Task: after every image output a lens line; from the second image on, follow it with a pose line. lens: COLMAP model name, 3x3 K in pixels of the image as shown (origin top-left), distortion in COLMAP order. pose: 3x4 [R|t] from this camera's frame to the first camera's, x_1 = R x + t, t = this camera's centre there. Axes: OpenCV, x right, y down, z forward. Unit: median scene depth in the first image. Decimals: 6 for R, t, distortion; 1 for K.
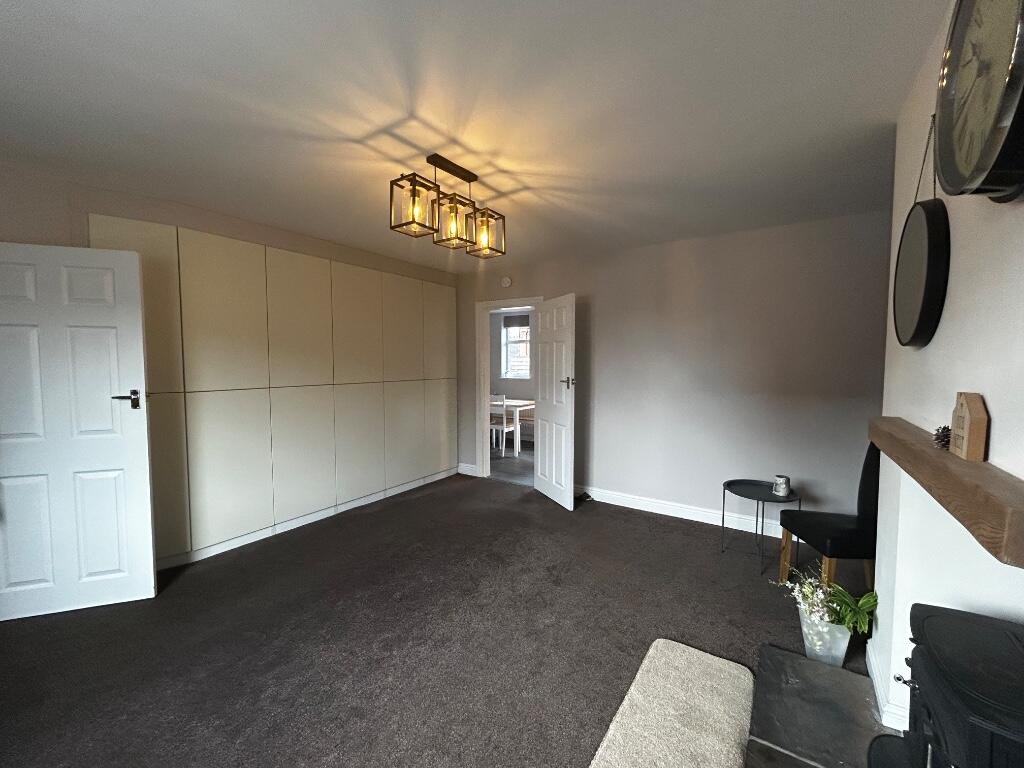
lens RADIAL K [[413.9, 0, 512.0], [0, 413.9, 384.0], [0, 0, 1]] dist [-0.001721, 0.000025]
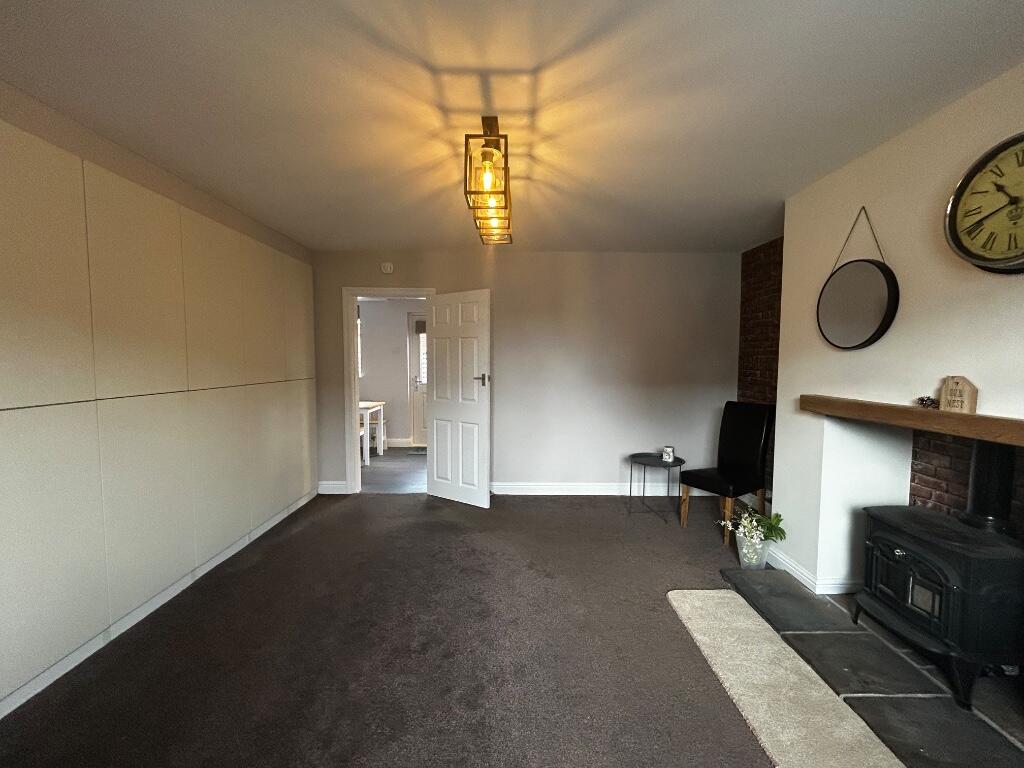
lens RADIAL K [[413.9, 0, 512.0], [0, 413.9, 384.0], [0, 0, 1]] dist [-0.001721, 0.000025]
pose [[0.824482, -0.030144, 0.565084, -0.367386], [0.025868, 0.999544, 0.015577, -0.006391], [-0.565296, 0.001774, 0.824886, 0.149123]]
